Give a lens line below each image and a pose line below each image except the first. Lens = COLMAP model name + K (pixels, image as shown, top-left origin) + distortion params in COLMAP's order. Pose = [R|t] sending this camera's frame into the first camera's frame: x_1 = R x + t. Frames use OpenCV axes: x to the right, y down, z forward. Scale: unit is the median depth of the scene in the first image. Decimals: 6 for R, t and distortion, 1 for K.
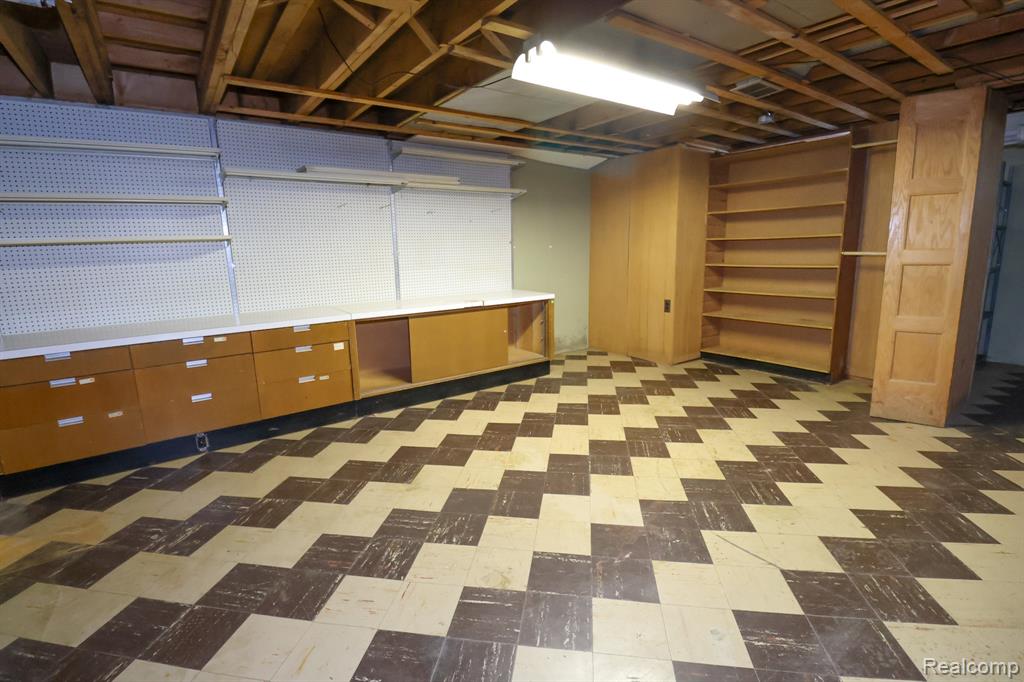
lens RADIAL K [[481.9, 0, 512.6], [0, 481.9, 338.0], [0, 0, 1]] dist [-0.005228, -0.000792]
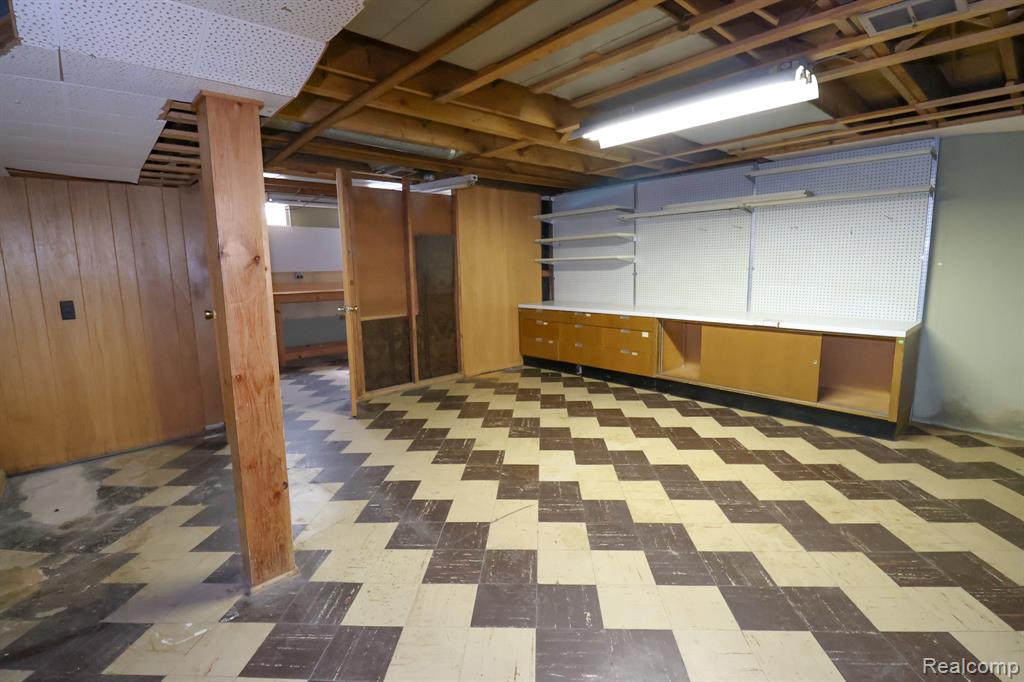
lens RADIAL K [[481.9, 0, 510.3], [0, 481.9, 338.3], [0, 0, 1]] dist [-0.005228, -0.000792]
pose [[0.077861, 0.165504, -0.983131, 0.958837], [-0.175507, 0.972999, 0.149899, -0.110047], [0.981394, 0.160875, 0.104806, 0.460987]]
